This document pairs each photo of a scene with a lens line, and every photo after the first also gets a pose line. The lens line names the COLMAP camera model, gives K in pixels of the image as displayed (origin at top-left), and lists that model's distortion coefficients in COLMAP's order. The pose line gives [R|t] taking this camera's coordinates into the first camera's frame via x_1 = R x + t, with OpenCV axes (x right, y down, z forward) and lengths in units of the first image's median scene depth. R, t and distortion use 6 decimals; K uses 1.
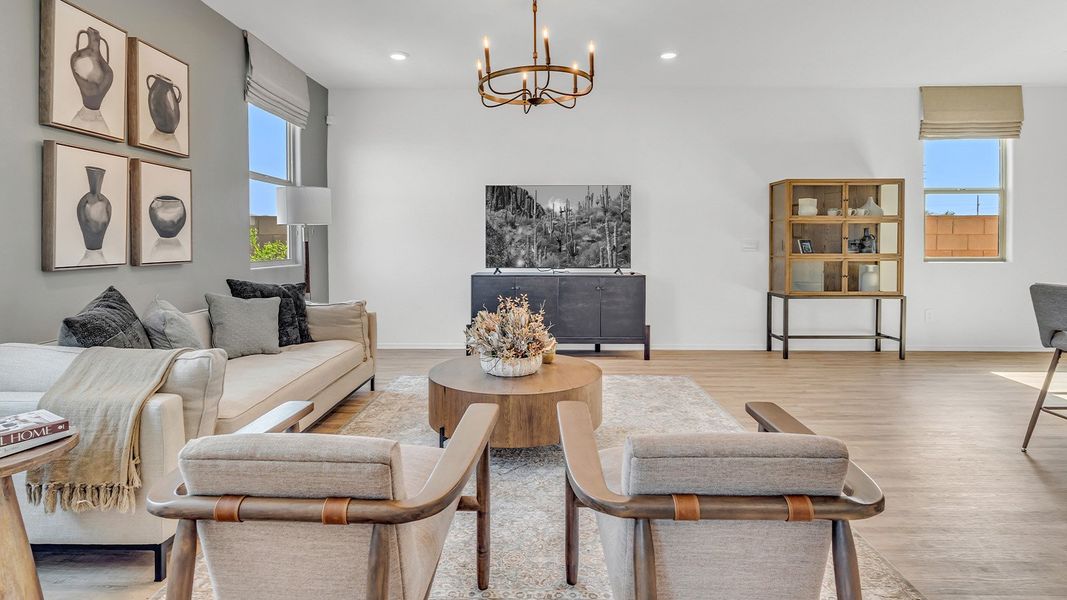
lens RADIAL K [[544.7, 0, 533.4], [0, 544.7, 259.9], [0, 0, 1]] dist [0.023977, -0.001009]
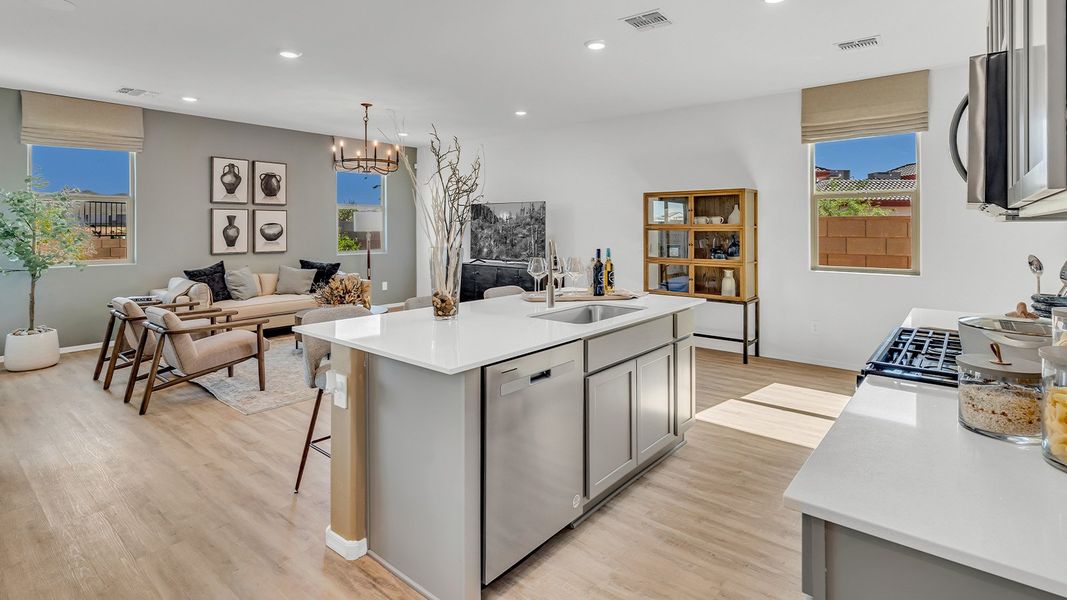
lens RADIAL K [[520.2, 0, 532.0], [0, 520.2, 234.6], [0, 0, 1]] dist [0.005763, 0.001379]
pose [[0.779371, 0.010529, -0.626474, 1.034794], [-0.017474, 0.999835, -0.004935, -0.048813], [0.626319, 0.014793, 0.779426, -0.021771]]
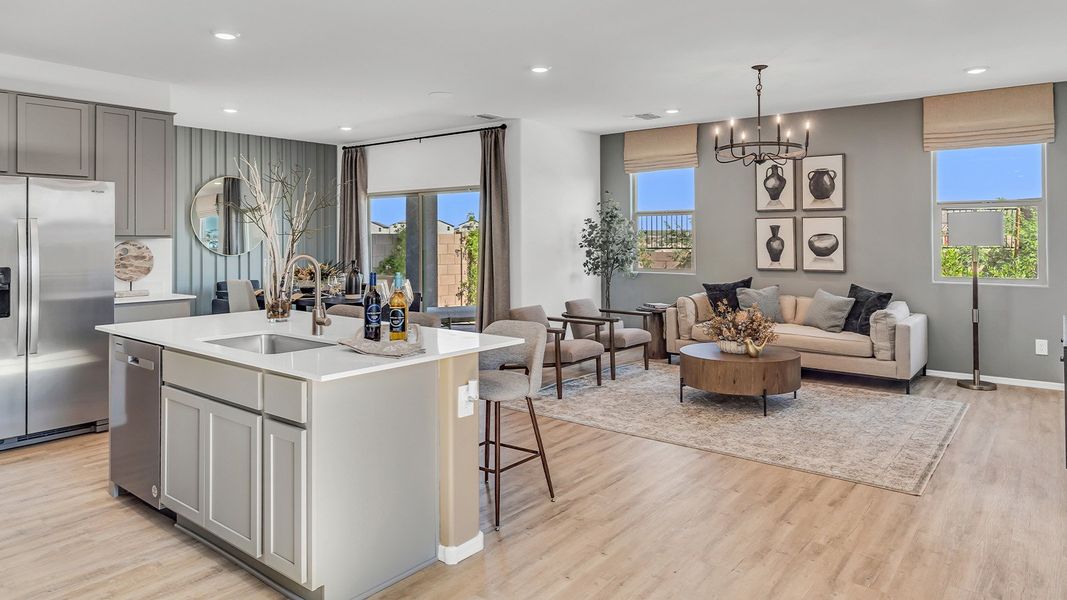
lens RADIAL K [[658.9, 0, 538.5], [0, 658.9, 230.9], [0, 0, 1]] dist [-0.000263, -0.005665]
pose [[-0.607218, -0.008649, -0.794489, 1.059204], [-0.021224, 0.999760, 0.005337, -0.075878], [0.794252, 0.020103, -0.607256, 1.024046]]
